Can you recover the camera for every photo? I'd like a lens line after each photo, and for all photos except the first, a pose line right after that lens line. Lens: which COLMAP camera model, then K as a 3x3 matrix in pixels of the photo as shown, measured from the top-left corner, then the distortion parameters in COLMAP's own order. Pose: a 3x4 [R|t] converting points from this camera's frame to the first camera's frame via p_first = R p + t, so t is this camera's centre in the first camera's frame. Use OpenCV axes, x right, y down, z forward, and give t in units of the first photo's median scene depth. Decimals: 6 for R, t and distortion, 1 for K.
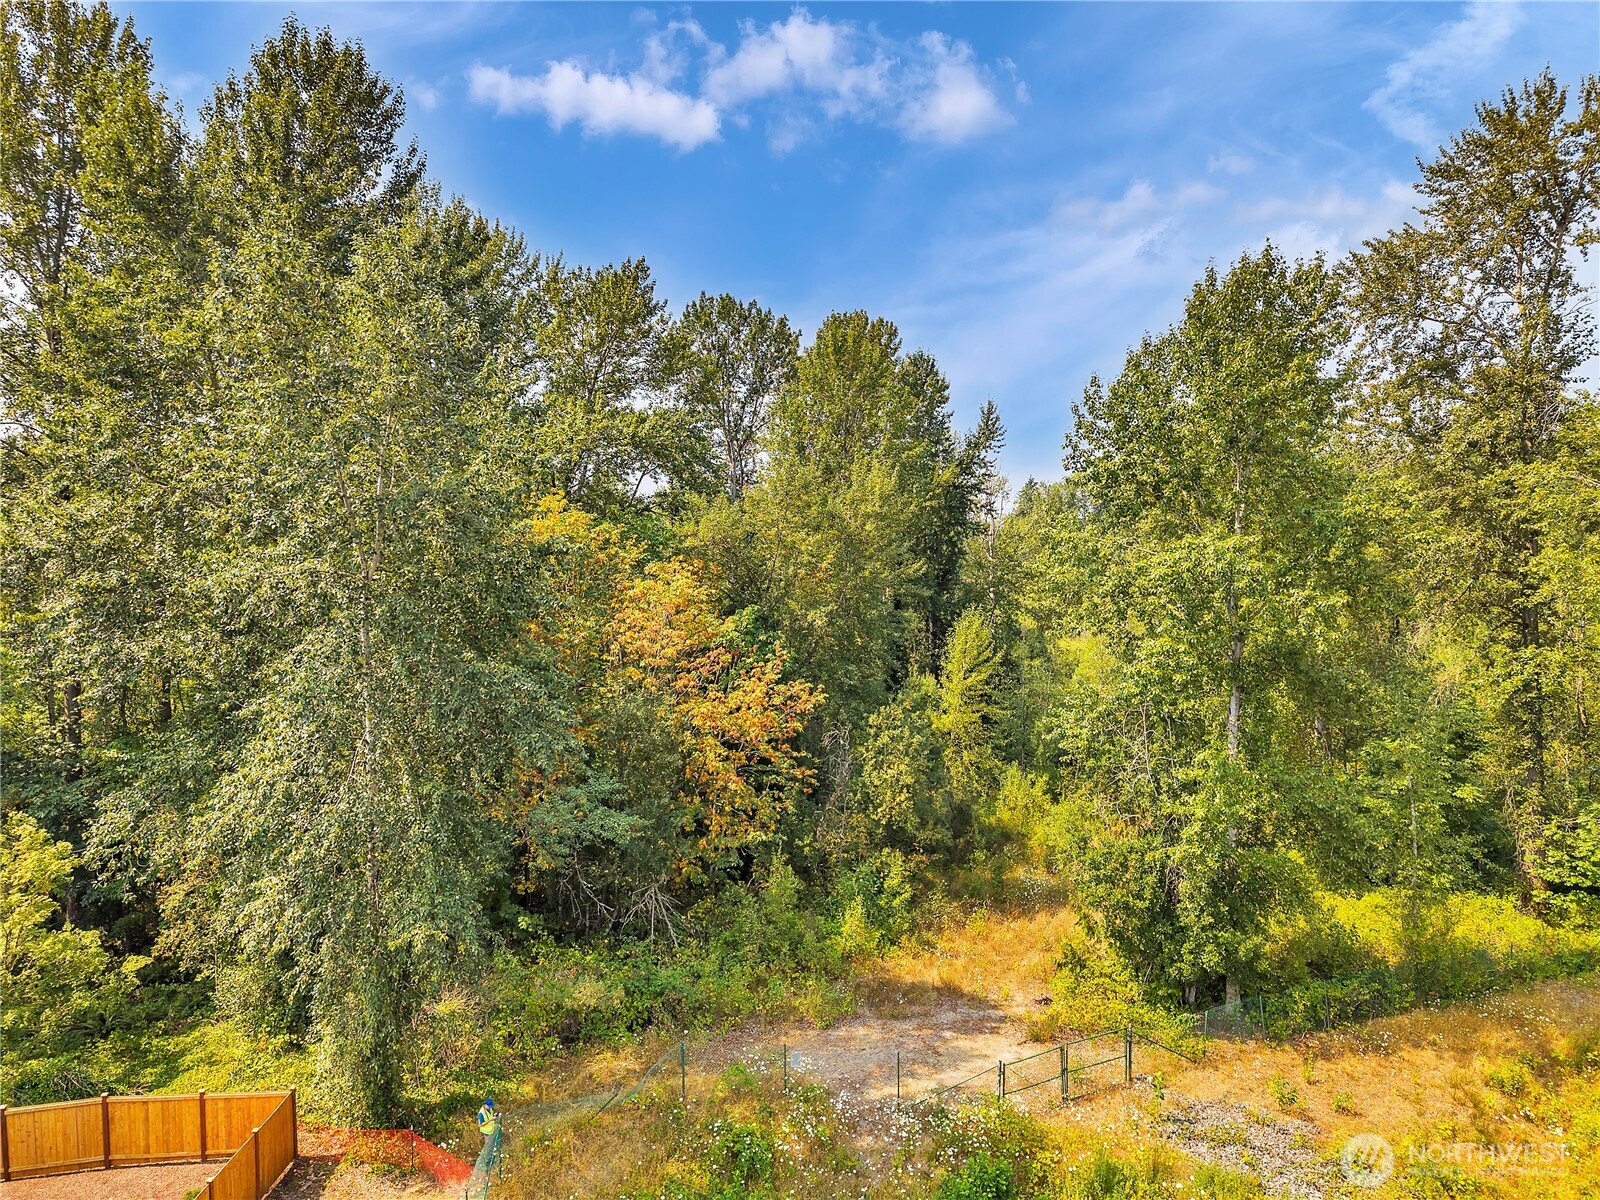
lens RADIAL K [[1122.6, 0, 803.0], [0, 1122.6, 584.9], [0, 0, 1]] dist [0.024641, -0.030248]
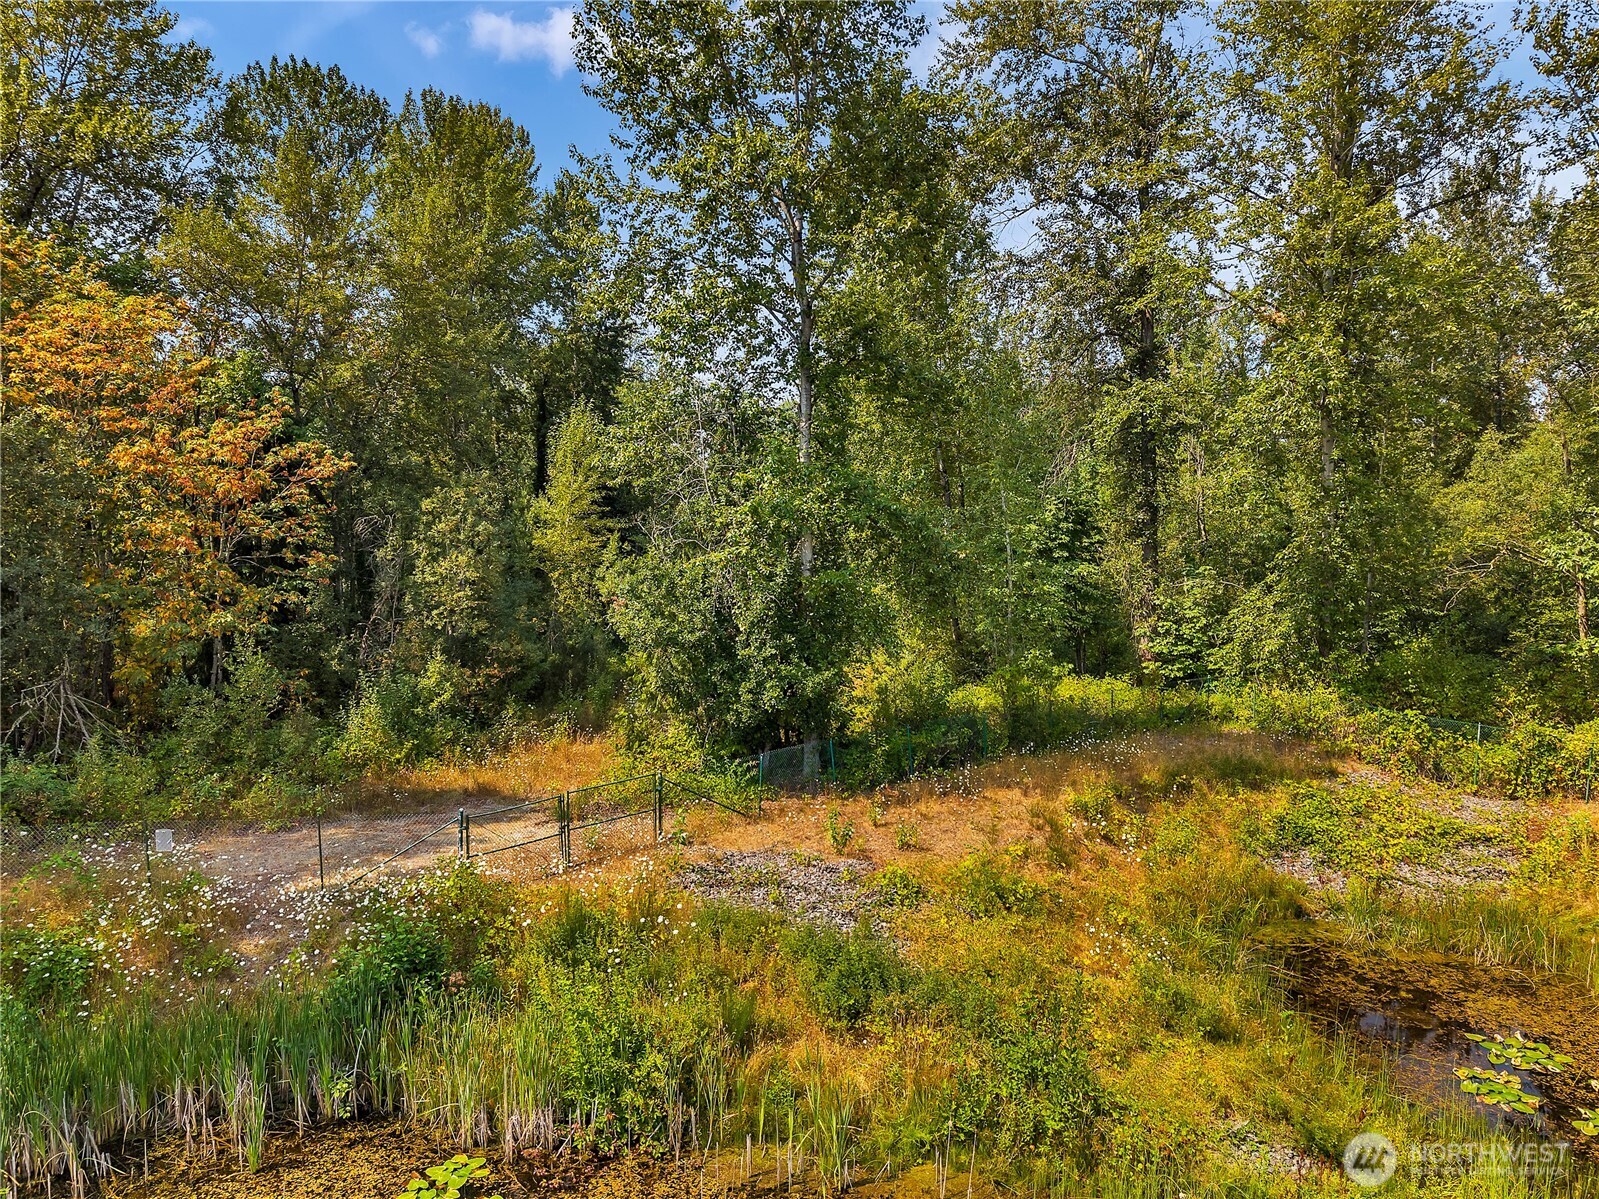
lens RADIAL K [[1121.9, 0, 847.8], [0, 1121.9, 604.3], [0, 0, 1]] dist [0.024641, -0.030248]
pose [[0.961920, -0.021961, 0.272448, 0.181046], [0.006555, 0.998334, 0.057330, 0.202766], [-0.273253, -0.053360, 0.960461, 0.190738]]
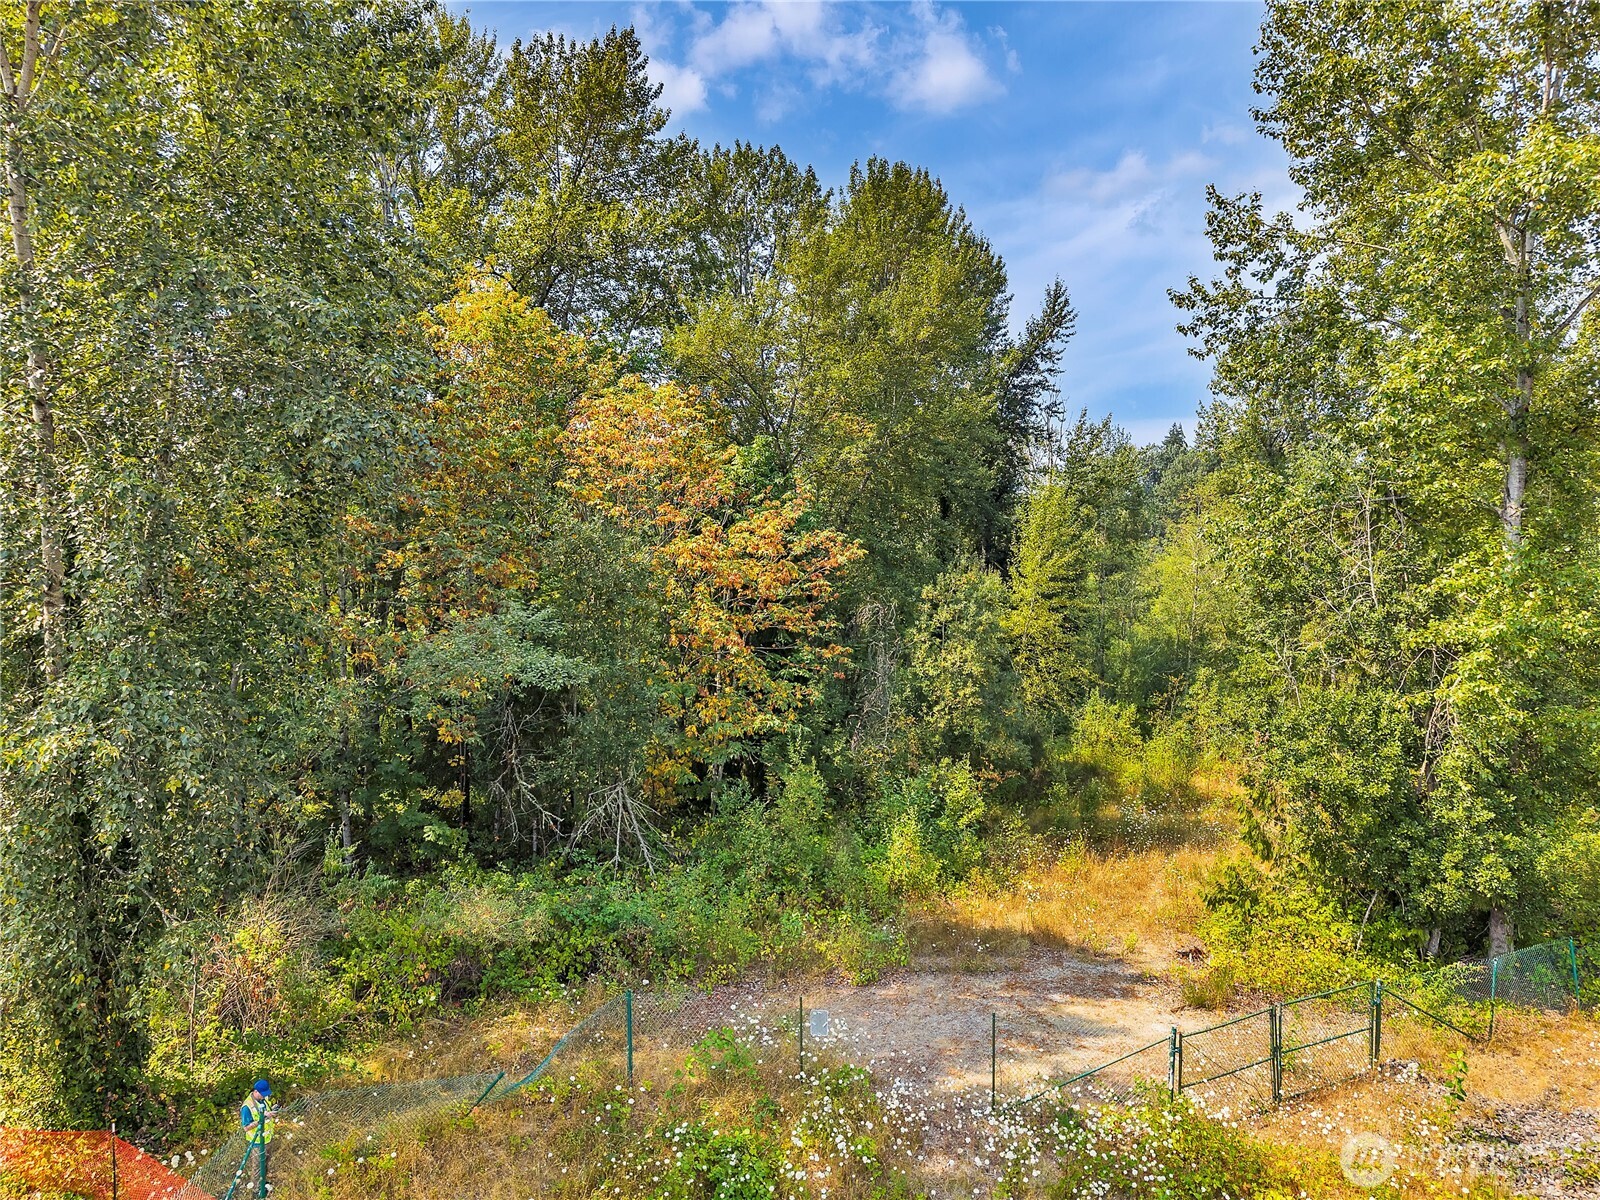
lens RADIAL K [[1122.6, 0, 796.1], [0, 1122.6, 596.7], [0, 0, 1]] dist [0.024641, -0.030248]
pose [[0.999340, 0.000696, -0.036308, 0.002730], [-0.000356, 0.999956, 0.009372, 0.160583], [0.036313, -0.009353, 0.999297, 0.344283]]
